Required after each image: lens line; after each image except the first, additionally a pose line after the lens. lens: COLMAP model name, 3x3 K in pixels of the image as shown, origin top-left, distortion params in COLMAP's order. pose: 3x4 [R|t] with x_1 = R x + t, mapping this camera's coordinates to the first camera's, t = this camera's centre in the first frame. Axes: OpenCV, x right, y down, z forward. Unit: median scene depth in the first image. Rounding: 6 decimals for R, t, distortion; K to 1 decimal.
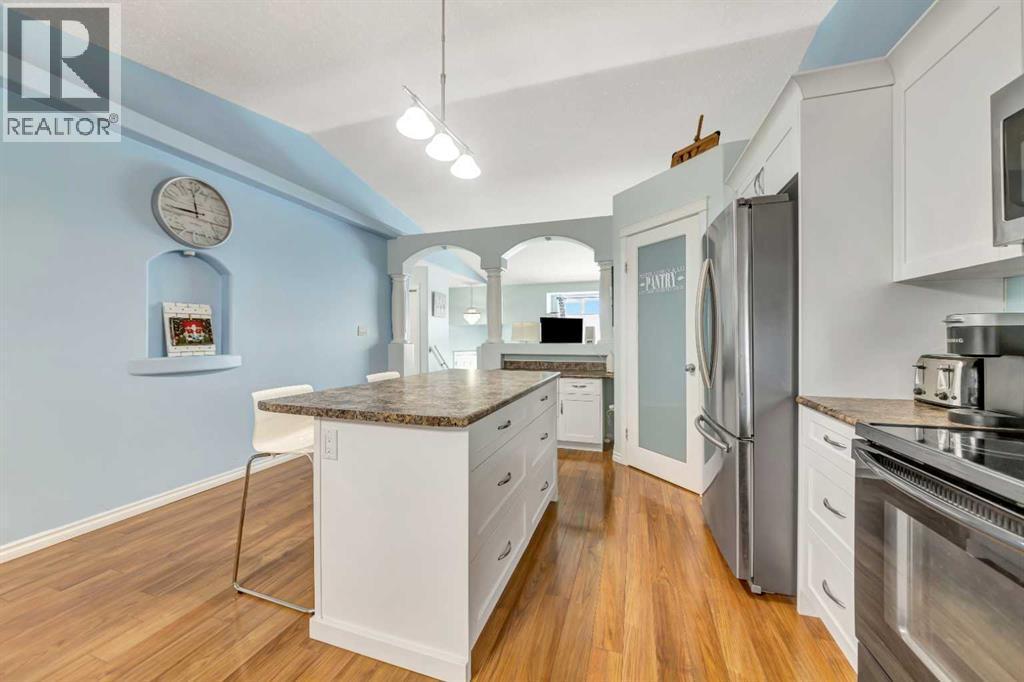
lens RADIAL K [[379.1, 0, 508.3], [0, 379.1, 337.2], [0, 0, 1]] dist [-0.006891, 0.000557]
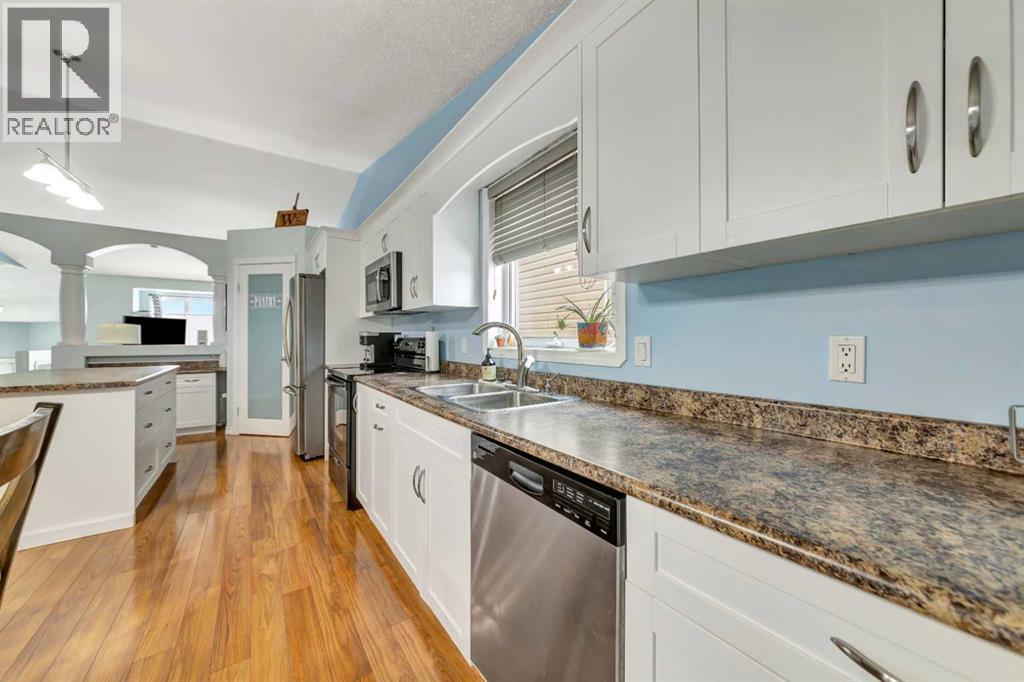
lens RADIAL K [[379.1, 0, 510.3], [0, 379.1, 337.1], [0, 0, 1]] dist [-0.006891, 0.000557]
pose [[0.606850, 0.007670, 0.794780, -0.159482], [-0.002662, 0.999967, -0.007617, -0.000031], [-0.794812, 0.002506, 0.606850, -0.551204]]
